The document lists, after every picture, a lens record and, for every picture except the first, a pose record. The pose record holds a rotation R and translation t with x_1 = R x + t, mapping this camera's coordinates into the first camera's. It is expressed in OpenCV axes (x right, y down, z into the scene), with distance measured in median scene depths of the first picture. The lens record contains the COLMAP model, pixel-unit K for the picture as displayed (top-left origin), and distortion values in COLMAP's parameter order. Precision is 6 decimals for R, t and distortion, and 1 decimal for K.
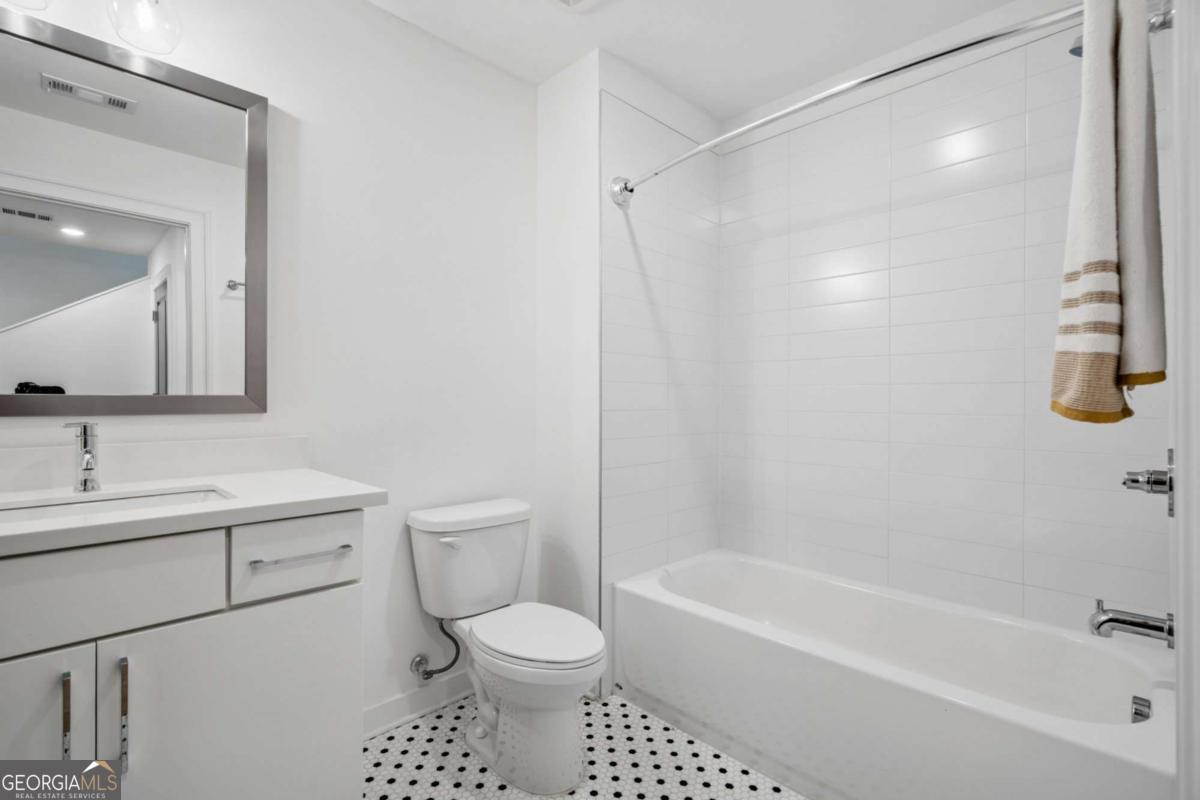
lens RADIAL K [[547.8, 0, 601.6], [0, 547.8, 400.3], [0, 0, 1]] dist [0.000335, 0.000430]
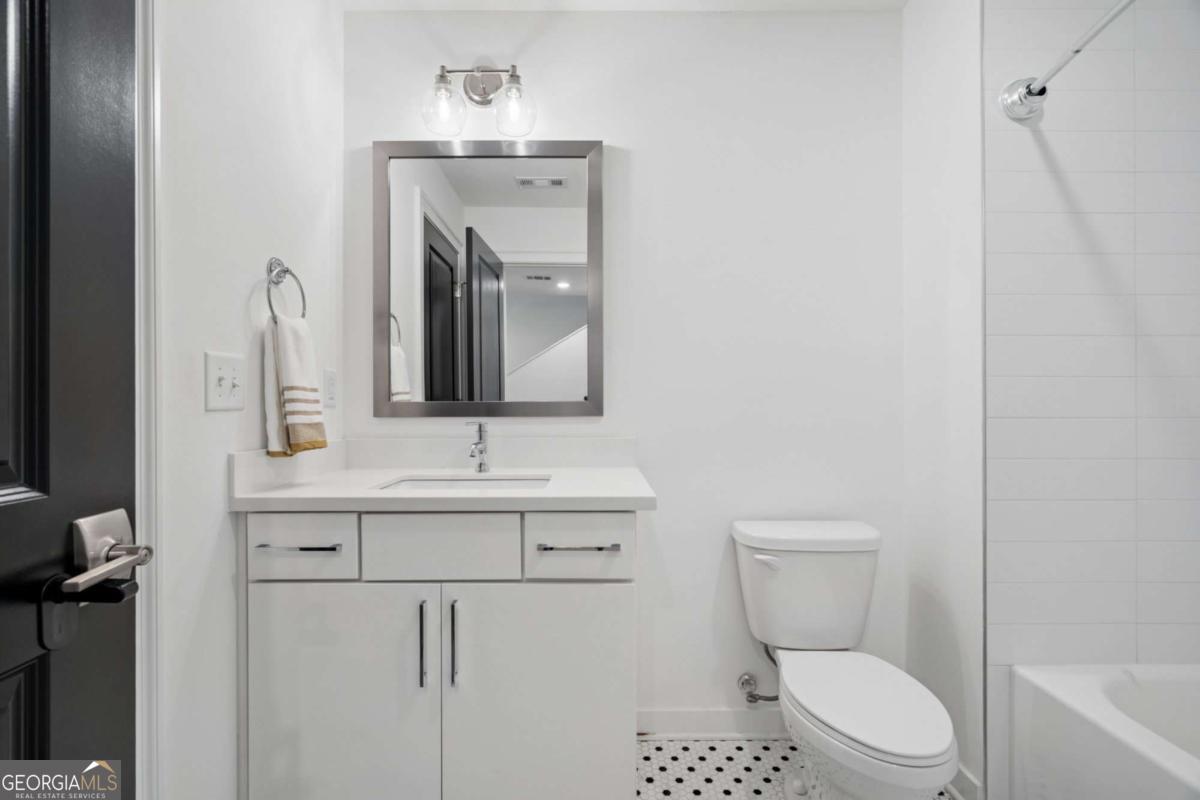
lens RADIAL K [[547.8, 0, 598.0], [0, 547.8, 404.3], [0, 0, 1]] dist [0.000335, 0.000430]
pose [[0.713474, -0.005122, -0.700663, 0.155319], [0.005183, 0.999985, -0.002032, 0.000397], [0.700662, -0.002182, 0.713490, 0.152048]]
